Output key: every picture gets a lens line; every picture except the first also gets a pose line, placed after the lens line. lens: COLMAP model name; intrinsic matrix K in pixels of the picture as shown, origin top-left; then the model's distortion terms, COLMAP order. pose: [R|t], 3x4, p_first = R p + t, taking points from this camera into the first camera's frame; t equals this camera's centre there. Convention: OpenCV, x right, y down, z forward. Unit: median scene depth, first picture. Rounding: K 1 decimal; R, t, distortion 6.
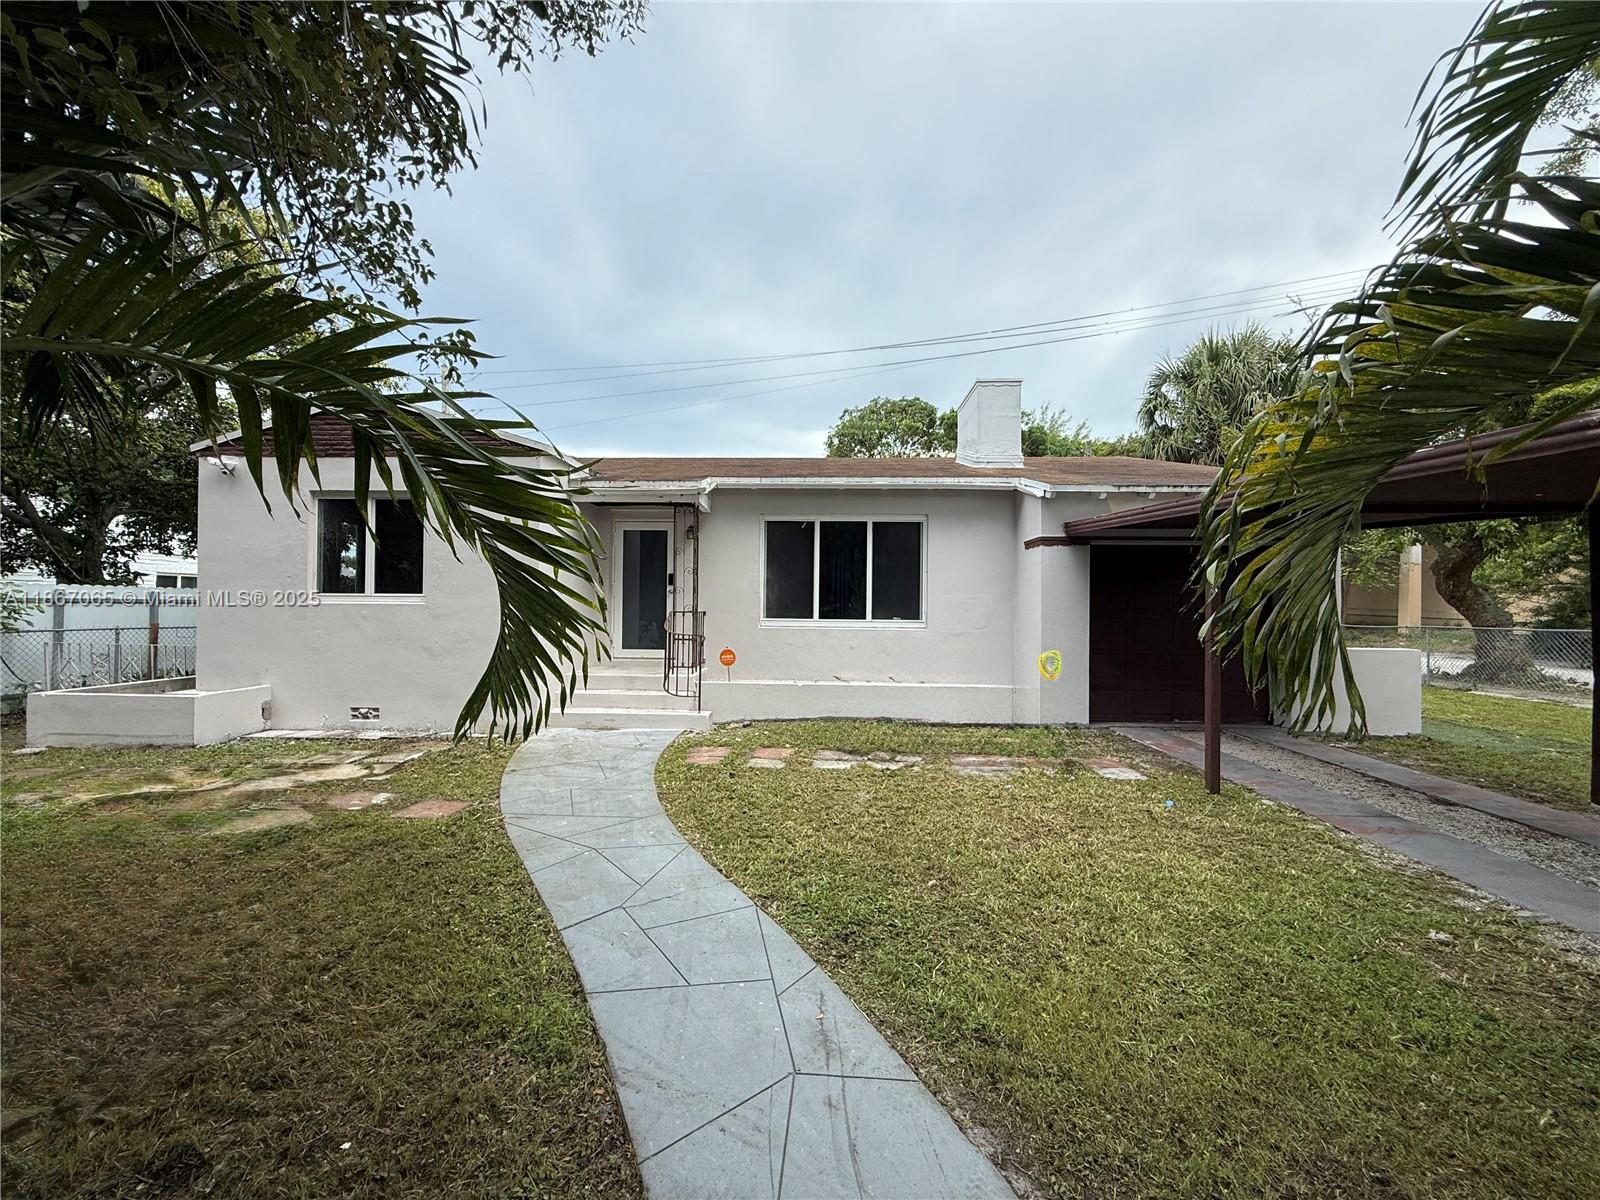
lens RADIAL K [[637.0, 0, 797.6], [0, 637.0, 602.7], [0, 0, 1]] dist [-0.002243, 0.000561]
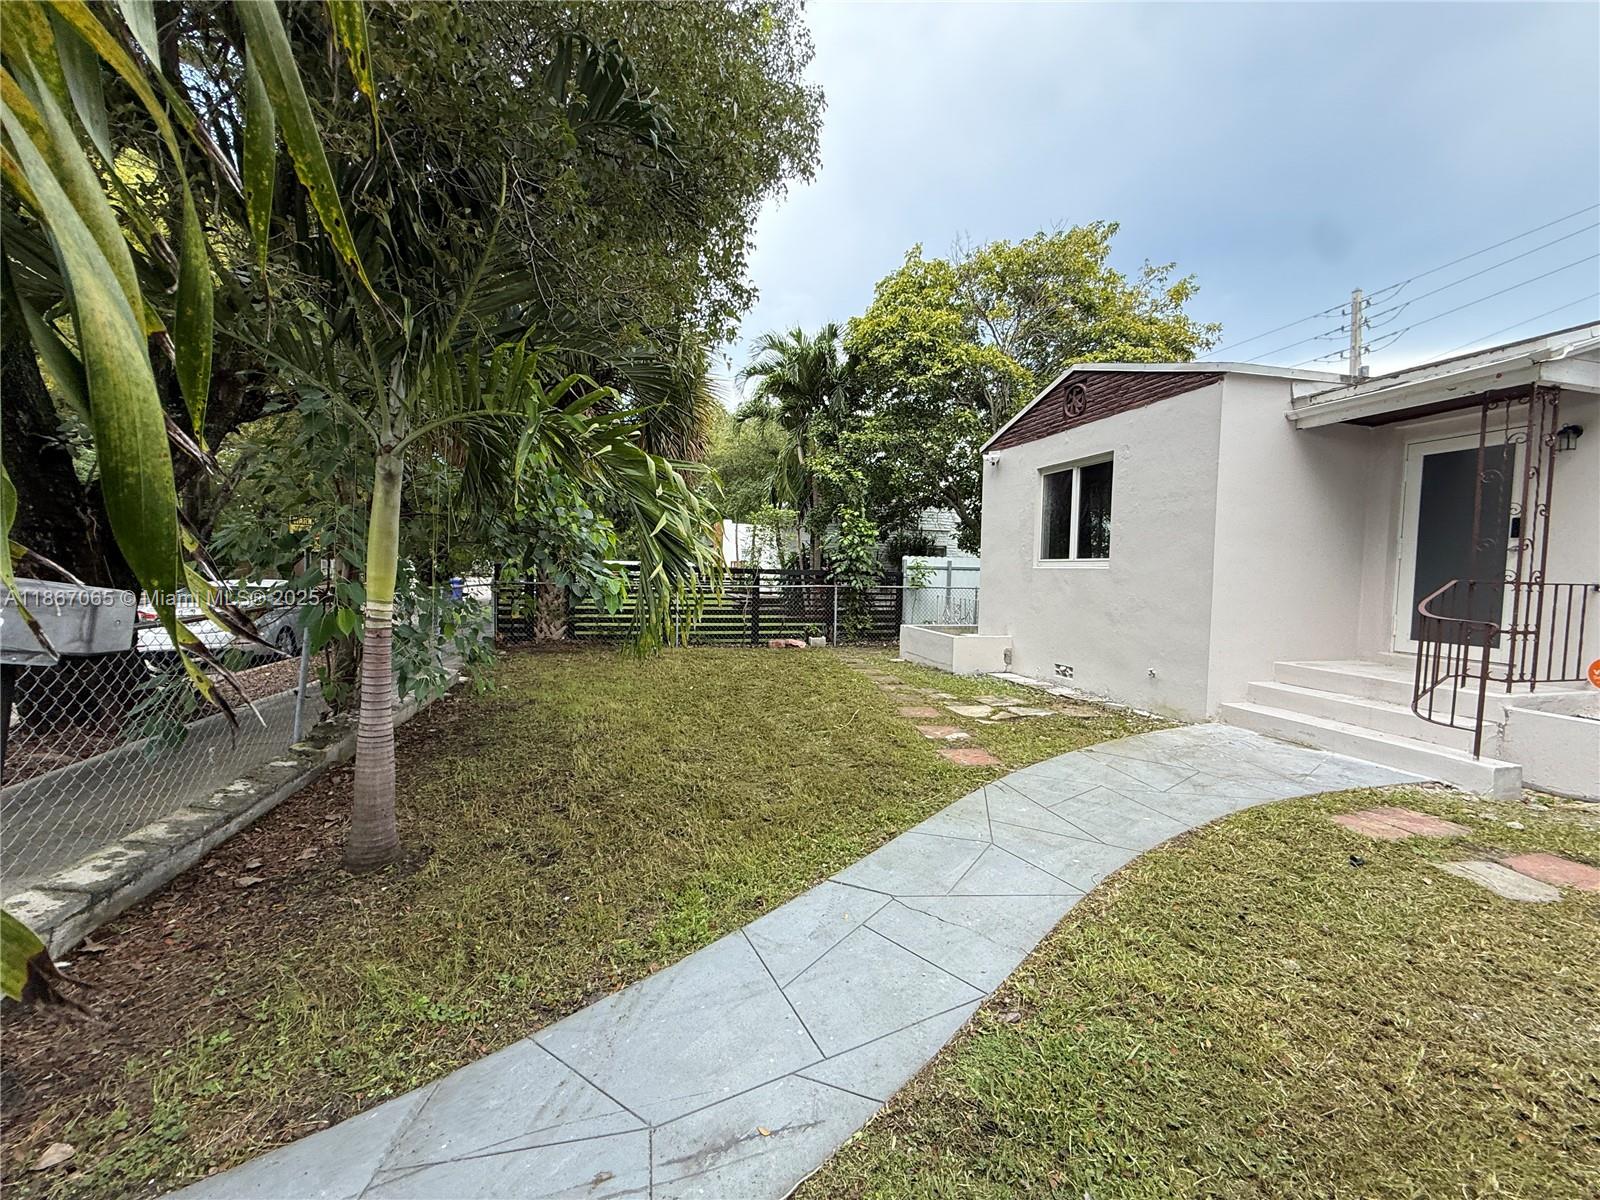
lens RADIAL K [[637.0, 0, 793.1], [0, 637.0, 598.1], [0, 0, 1]] dist [-0.002243, 0.000561]
pose [[0.278356, 0.040797, -0.959611, 0.213309], [-0.012331, 0.999167, 0.038902, 0.015335], [0.960399, 0.001005, 0.278627, 0.263315]]
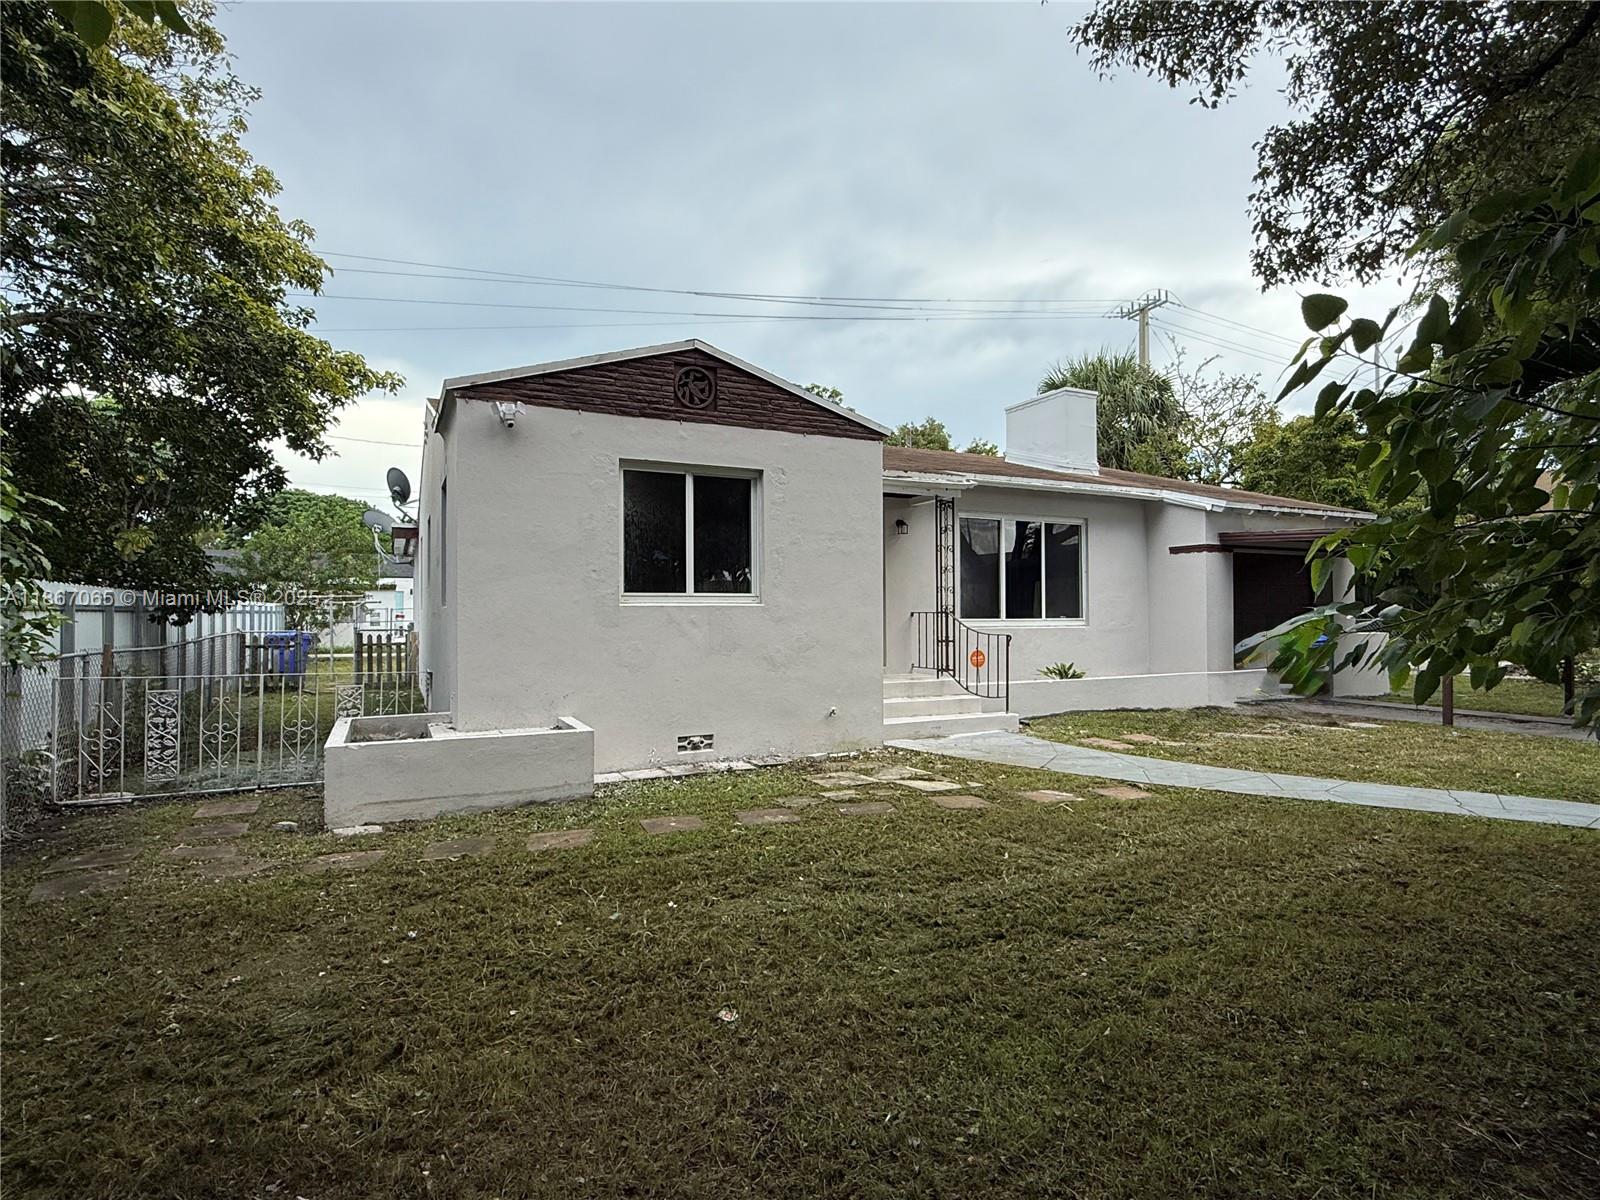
lens RADIAL K [[825.2, 0, 803.5], [0, 825.2, 597.2], [0, 0, 1]] dist [-0.003763, -0.000168]
pose [[0.879897, -0.003151, 0.475153, -1.045383], [0.009214, 0.999903, -0.010432, 0.003170], [-0.475074, 0.013557, 0.879841, 0.021317]]
